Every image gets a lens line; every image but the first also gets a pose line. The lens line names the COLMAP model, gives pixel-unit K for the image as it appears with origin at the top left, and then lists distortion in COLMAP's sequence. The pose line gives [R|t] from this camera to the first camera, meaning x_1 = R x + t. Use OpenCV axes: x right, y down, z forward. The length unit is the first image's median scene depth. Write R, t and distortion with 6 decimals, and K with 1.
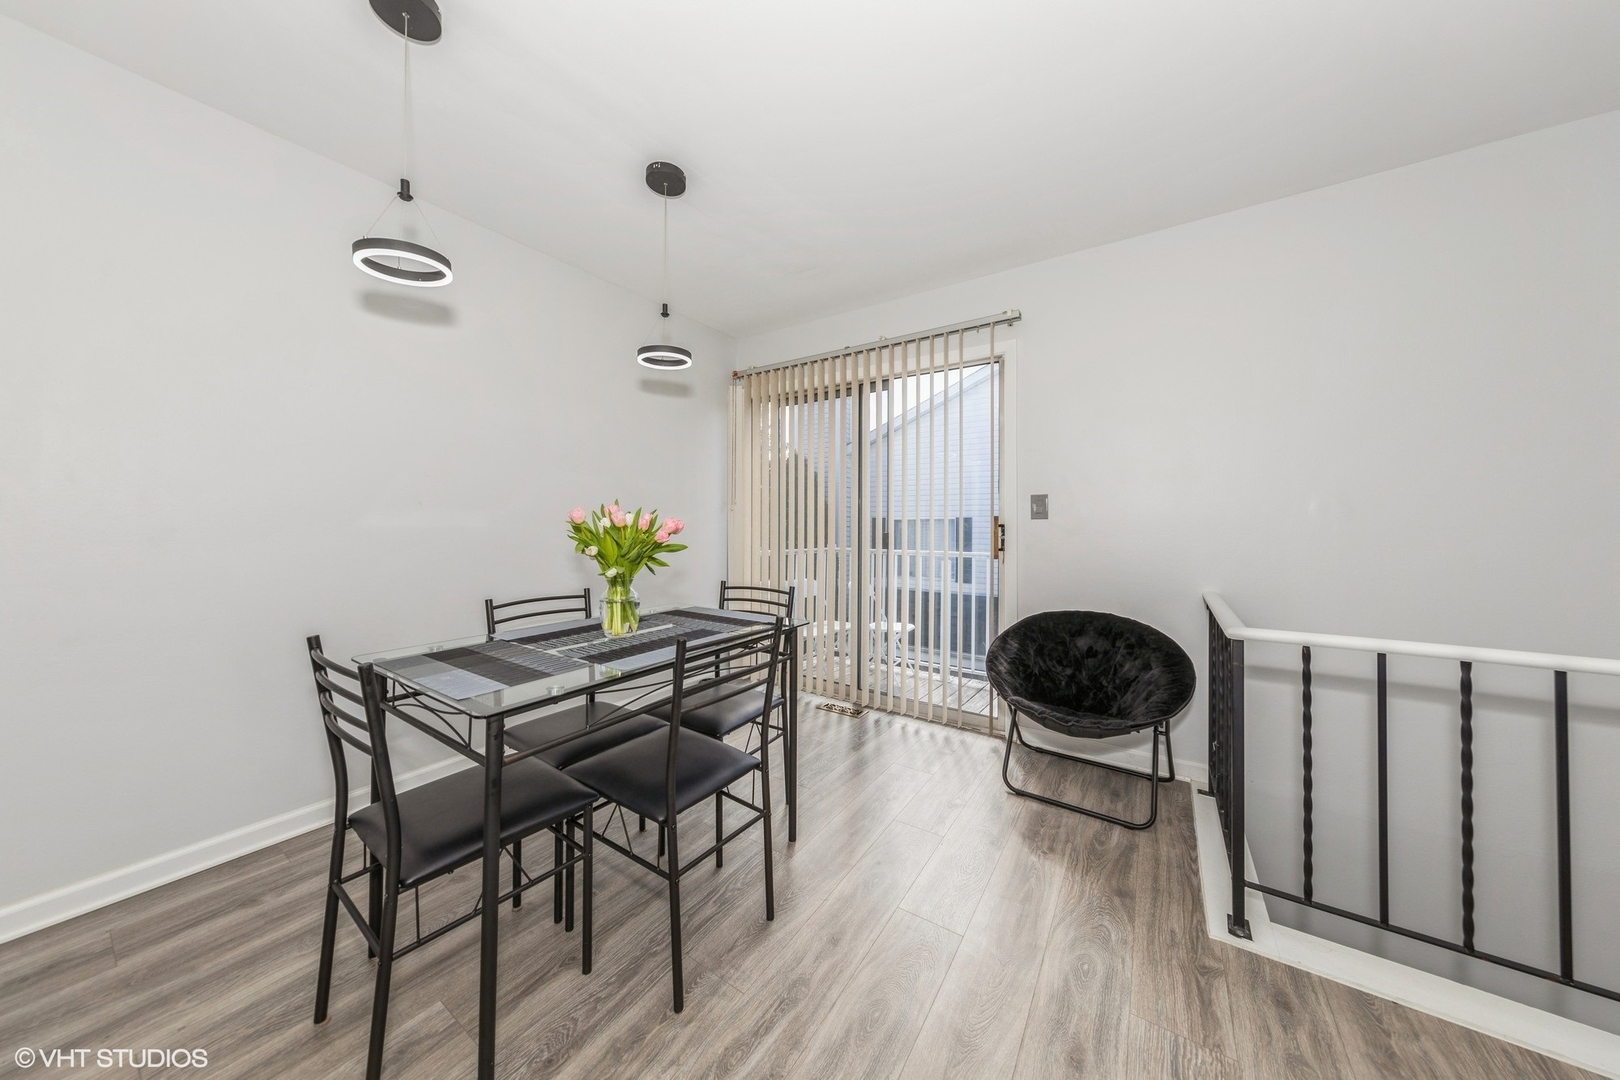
lens RADIAL K [[511.5, 0, 810.0], [0, 511.5, 540.0], [0, 0, 1]] dist [0.000633, 0.000011]
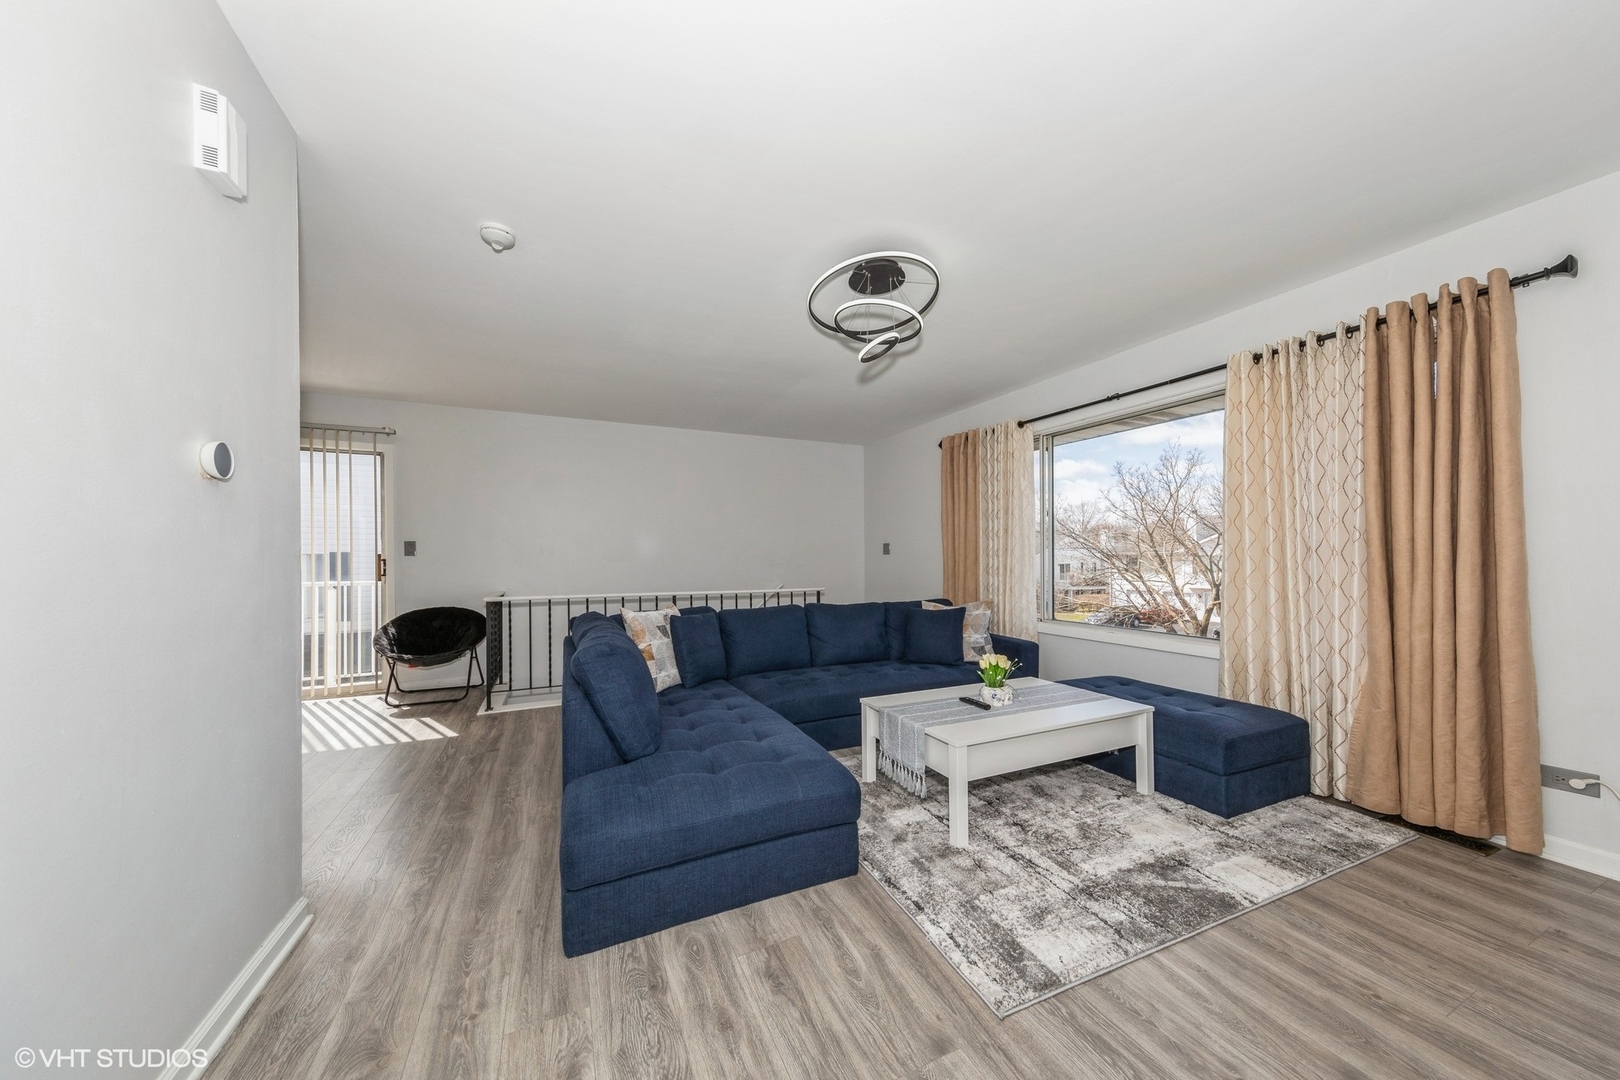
lens RADIAL K [[506.3, 0, 811.9], [0, 506.3, 563.4], [0, 0, 1]] dist [0.000457, 0.000019]
pose [[0.501003, -0.005406, 0.865429, -0.369642], [0.008412, 0.999964, 0.001376, -0.008738], [-0.865405, 0.006590, 0.501030, -1.085139]]
